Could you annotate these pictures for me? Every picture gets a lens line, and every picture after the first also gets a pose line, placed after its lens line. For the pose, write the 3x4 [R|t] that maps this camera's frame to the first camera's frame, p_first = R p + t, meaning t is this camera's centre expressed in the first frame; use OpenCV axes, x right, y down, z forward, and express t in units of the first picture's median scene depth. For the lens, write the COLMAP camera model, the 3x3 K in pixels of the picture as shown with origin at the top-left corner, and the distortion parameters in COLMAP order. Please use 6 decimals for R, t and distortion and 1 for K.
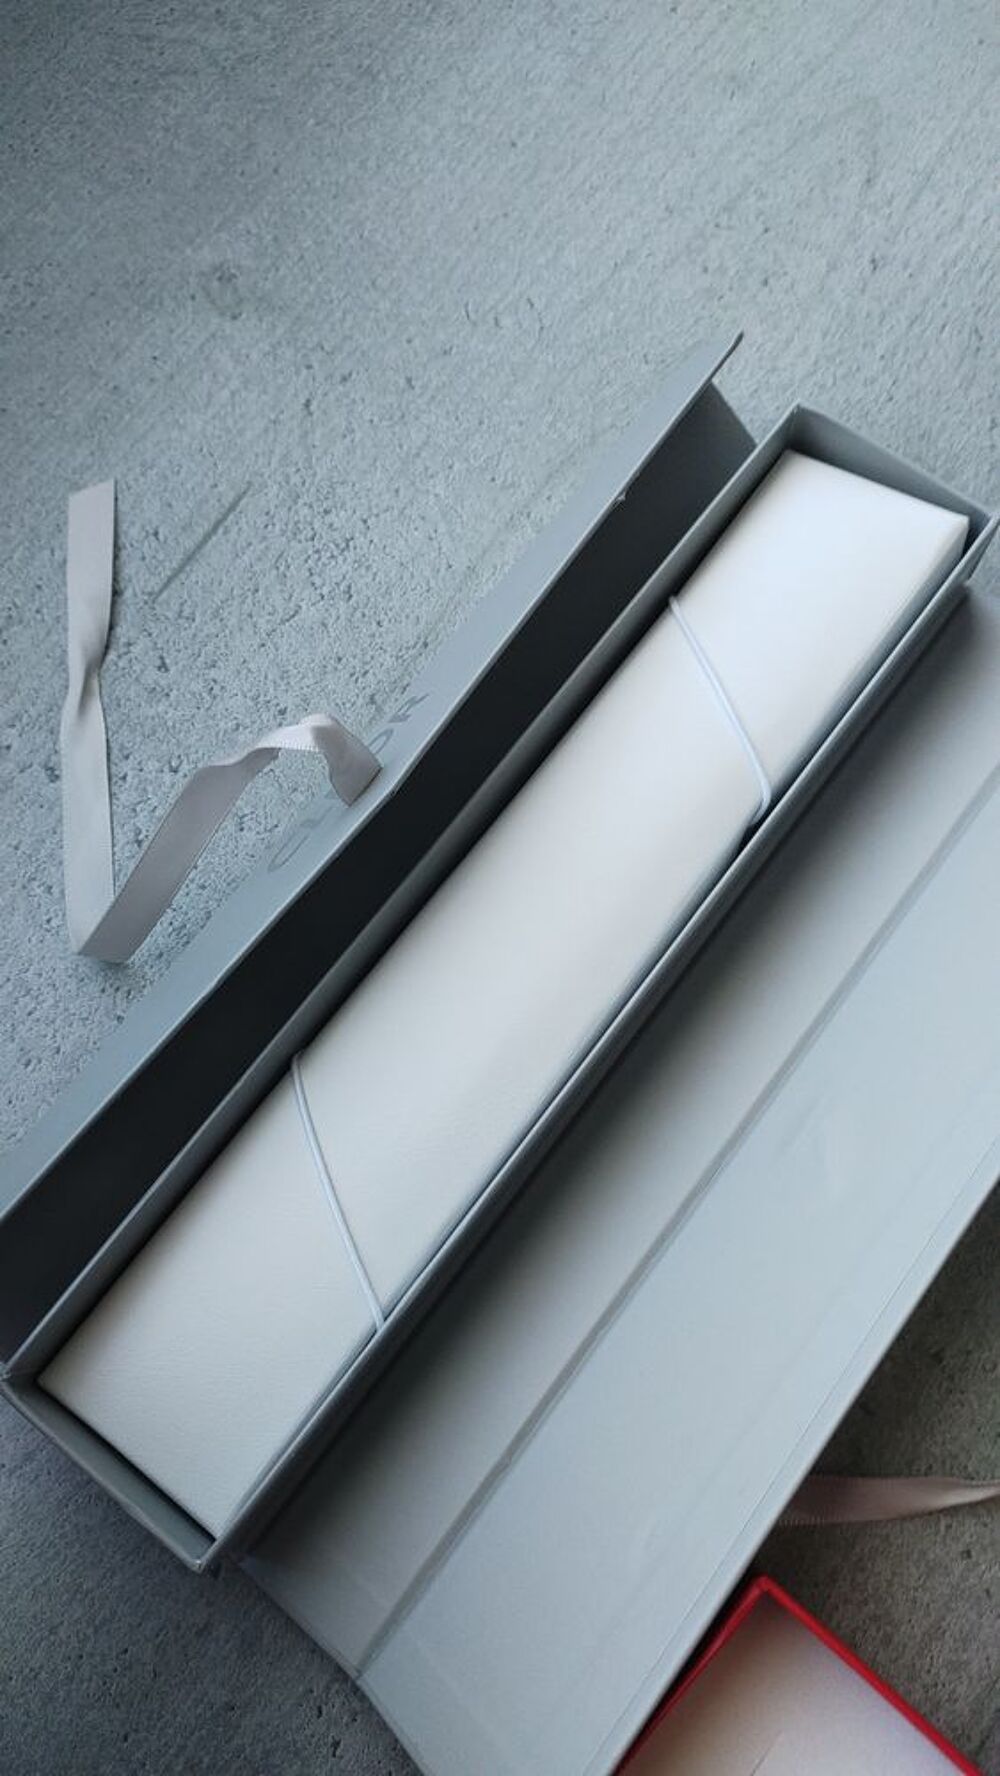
lens RADIAL K [[1400.5, 0, 487.9], [0, 1400.5, 888.3], [0, 0, 1]] dist [0.042071, -0.068661]
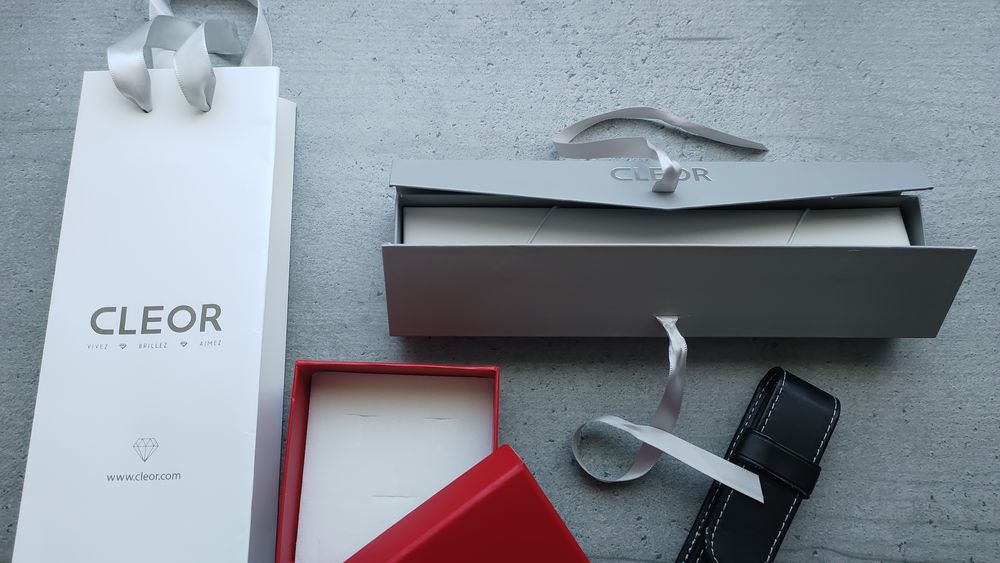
lens RADIAL K [[788.6, 0, 504.5], [0, 788.6, 283.1], [0, 0, 1]] dist [0.042071, -0.068661]
pose [[0.586956, 0.800750, -0.119508, 0.085249], [-0.785326, 0.598995, 0.156424, 0.039759], [0.196842, 0.002039, 0.980433, -0.332465]]
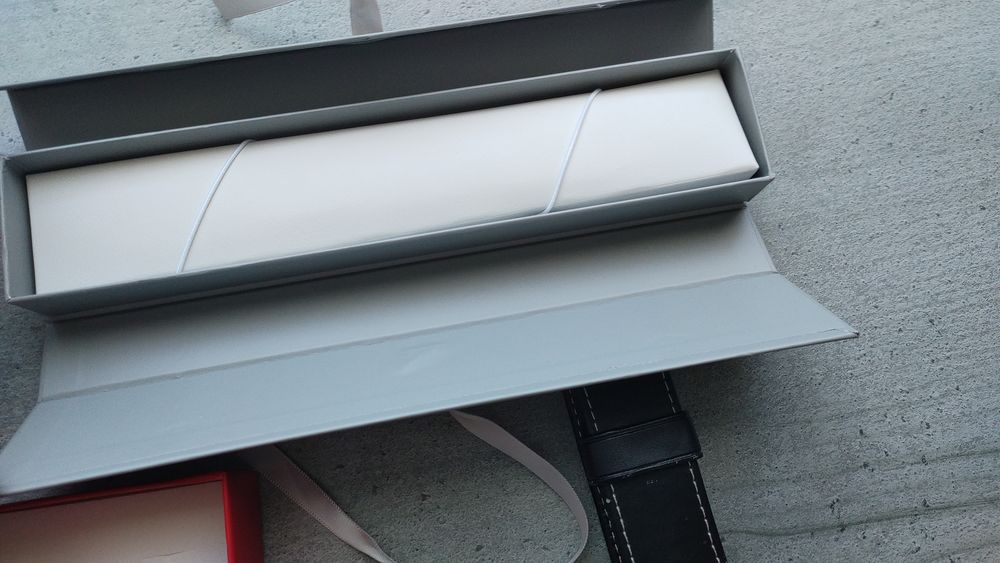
lens RADIAL K [[788.6, 0, 495.0], [0, 788.6, 282.9], [0, 0, 1]] dist [0.042071, -0.068661]
pose [[0.738812, 0.671999, -0.050735, 0.201265], [-0.663847, 0.738676, 0.116896, -0.035886], [0.116031, -0.052684, 0.991847, 0.023038]]
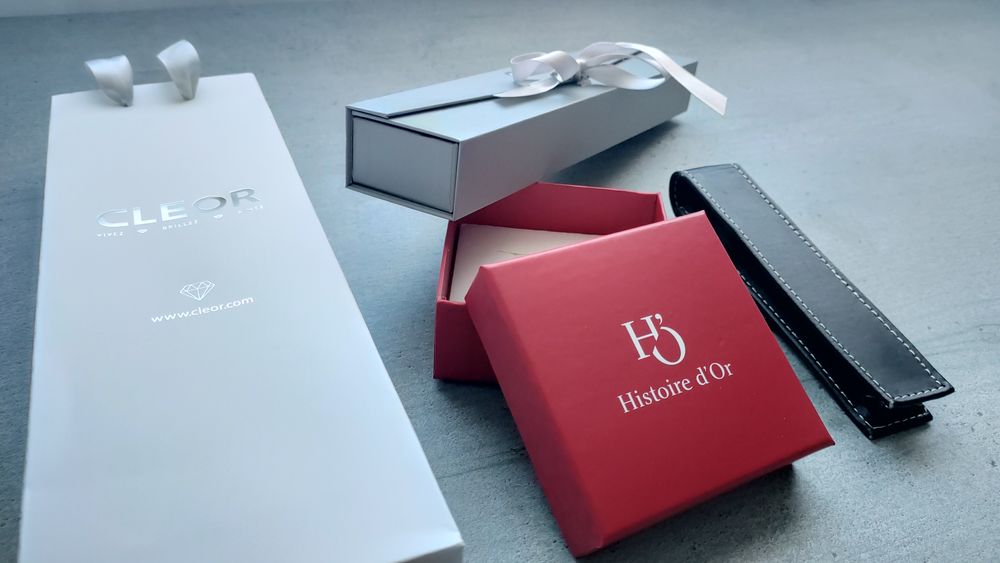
lens RADIAL K [[788.6, 0, 501.9], [0, 788.6, 285.1], [0, 0, 1]] dist [0.042071, -0.068661]
pose [[0.838068, 0.430474, -0.335163, 0.300250], [-0.544402, 0.699967, -0.462248, 0.890275], [0.035617, 0.569859, 0.820970, -0.088126]]
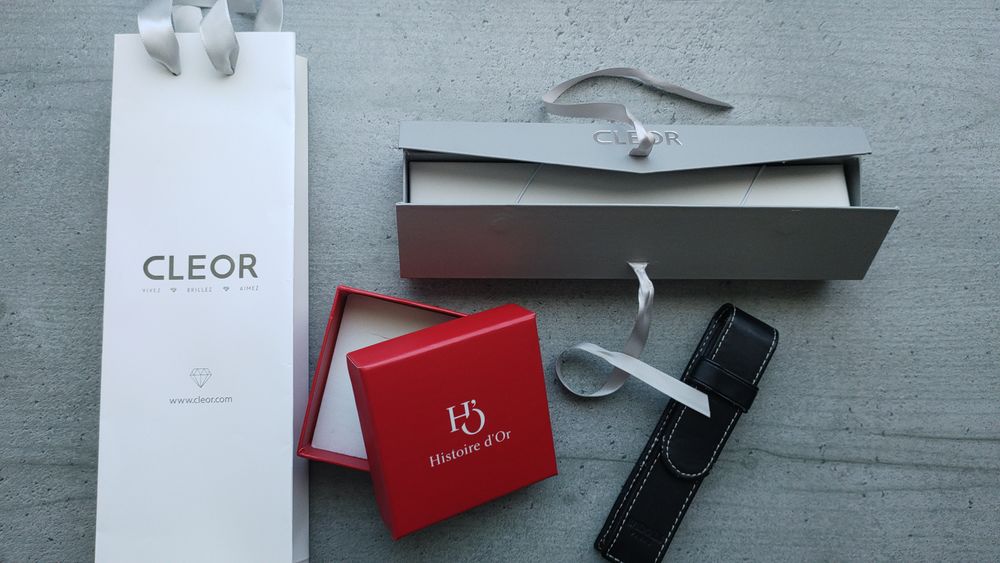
lens RADIAL K [[788.6, 0, 501.5], [0, 788.6, 279.9], [0, 0, 1]] dist [0.042071, -0.068661]
pose [[0.583281, 0.811585, 0.033359, -0.025475], [-0.795014, 0.561988, 0.228304, -0.038361], [0.166541, -0.159686, 0.973018, -0.501999]]
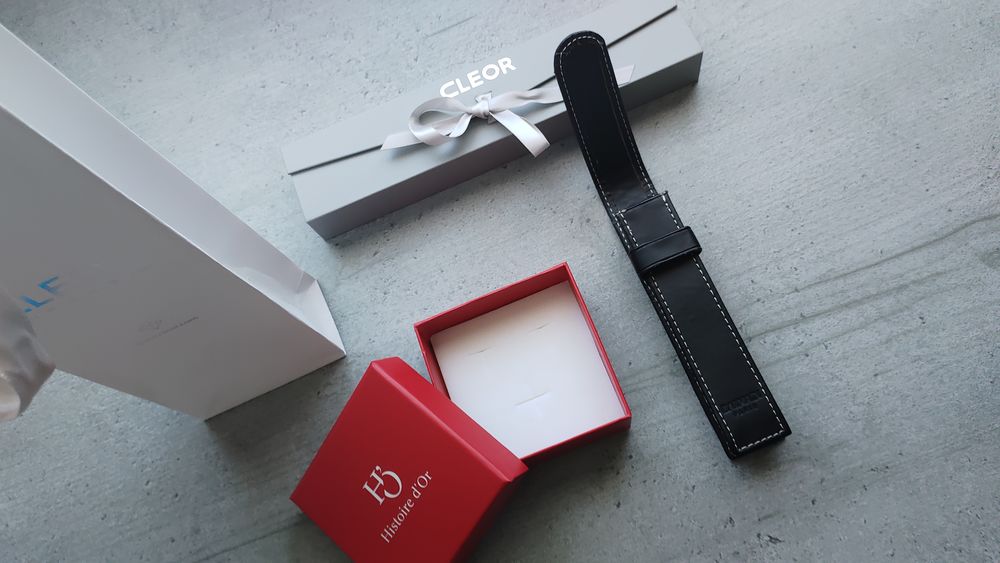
lens RADIAL K [[788.6, 0, 502.0], [0, 788.6, 281.6], [0, 0, 1]] dist [0.042071, -0.068661]
pose [[0.837033, 0.491023, -0.241395, 0.518217], [-0.478318, 0.870895, 0.112931, -0.026509], [0.265682, 0.020937, 0.963833, -0.502531]]
